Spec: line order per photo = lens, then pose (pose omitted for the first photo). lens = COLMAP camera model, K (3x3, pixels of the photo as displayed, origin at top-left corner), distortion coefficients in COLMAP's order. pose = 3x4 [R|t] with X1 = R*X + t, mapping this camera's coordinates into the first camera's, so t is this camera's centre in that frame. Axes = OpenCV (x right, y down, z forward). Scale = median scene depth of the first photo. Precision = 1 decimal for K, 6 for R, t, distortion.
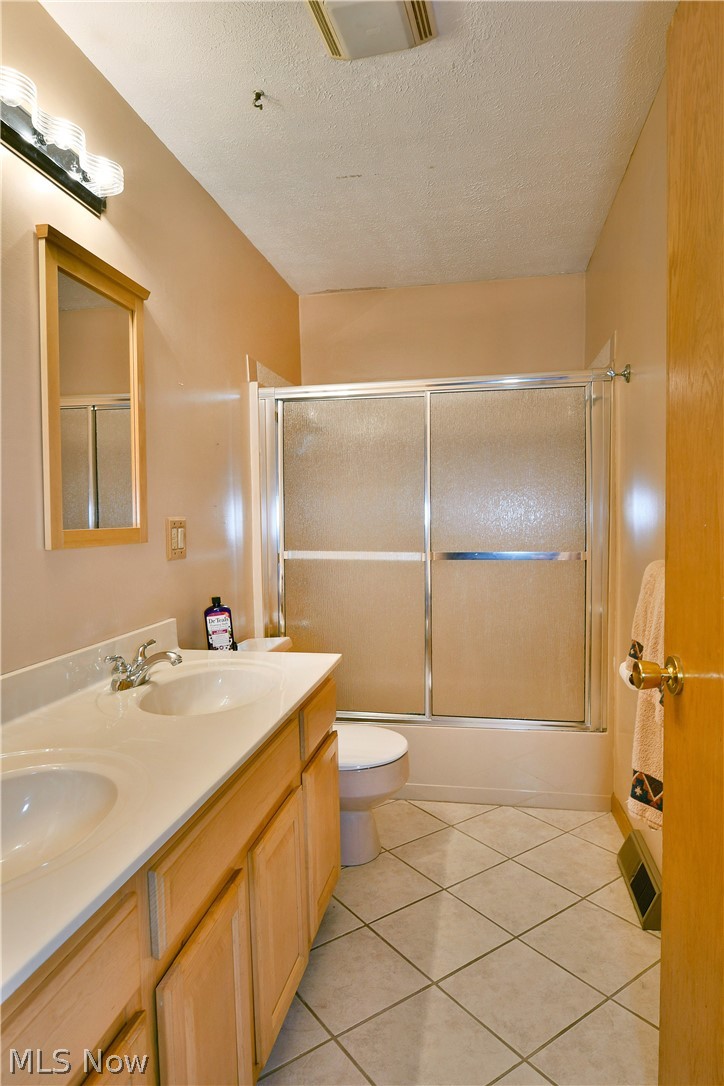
lens RADIAL K [[674.8, 0, 362.0], [0, 674.8, 543.0], [0, 0, 1]] dist [-0.007003, -0.001536]
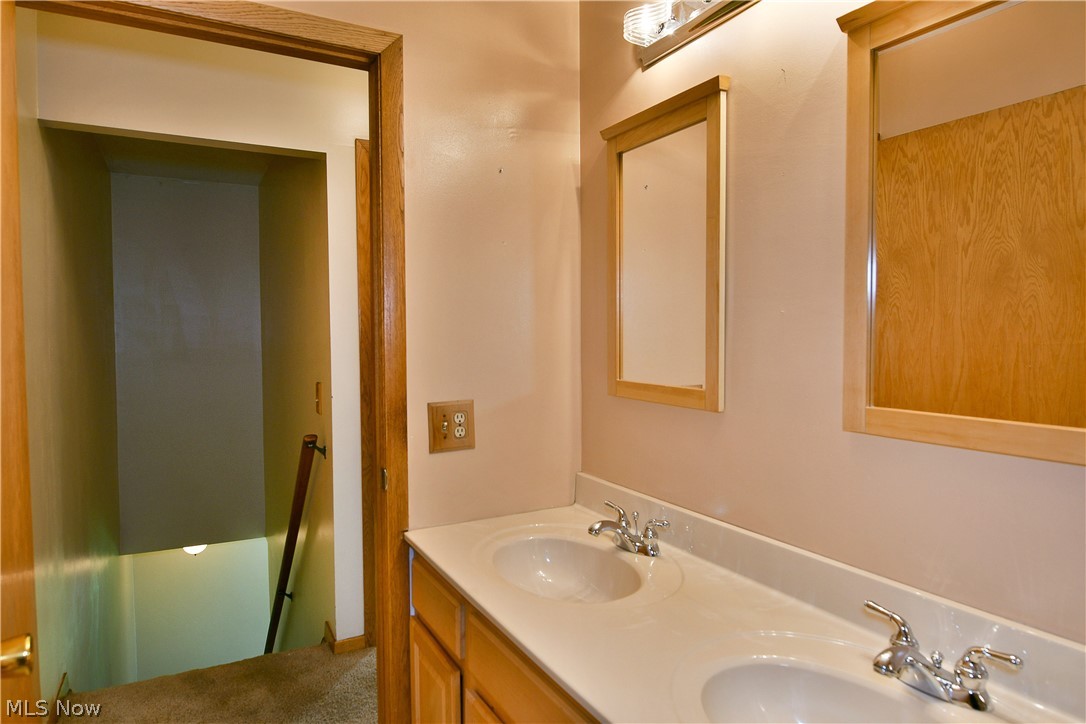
lens RADIAL K [[674.8, 0, 543.0], [0, 674.8, 362.0], [0, 0, 1]] dist [-0.007003, -0.001536]
pose [[-0.778437, 0.043993, -0.626180, 0.216569], [-0.011912, 0.996326, 0.084807, -0.092593], [0.627610, 0.073475, -0.775053, 0.977084]]
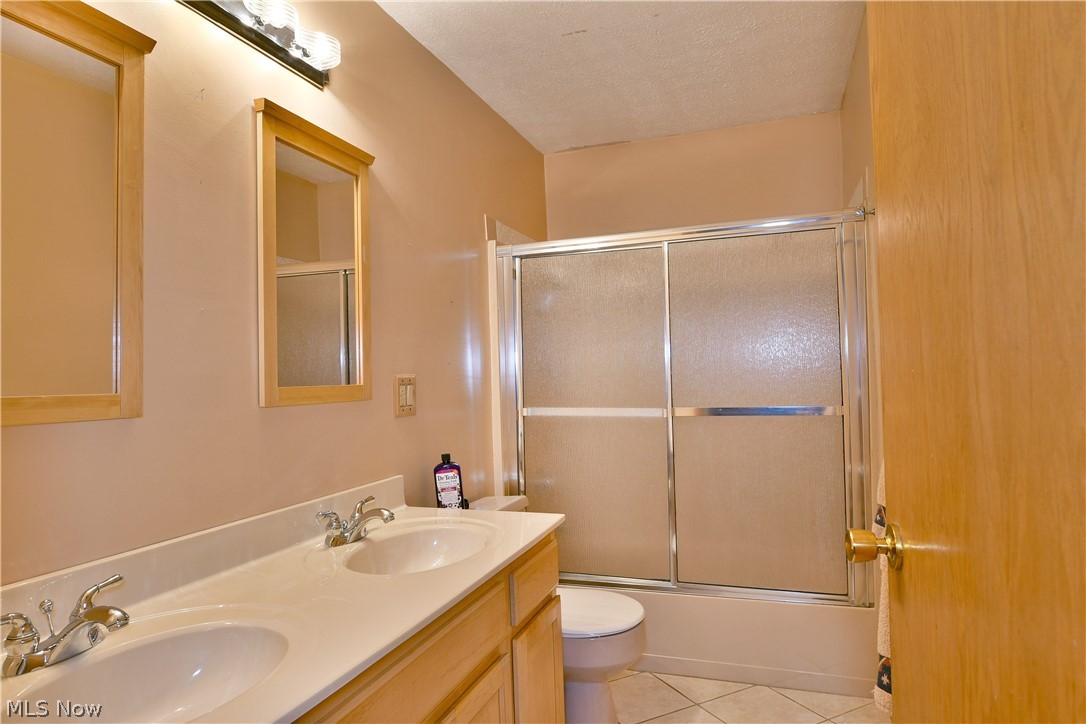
lens RADIAL K [[668.9, 0, 543.0], [0, 668.9, 362.0], [0, 0, 1]] dist [-0.006540, -0.001388]
pose [[0.987065, -0.017417, -0.159375, 0.086161], [0.007940, 0.998172, -0.059907, 0.004722], [0.160127, 0.057867, 0.985399, 0.040922]]
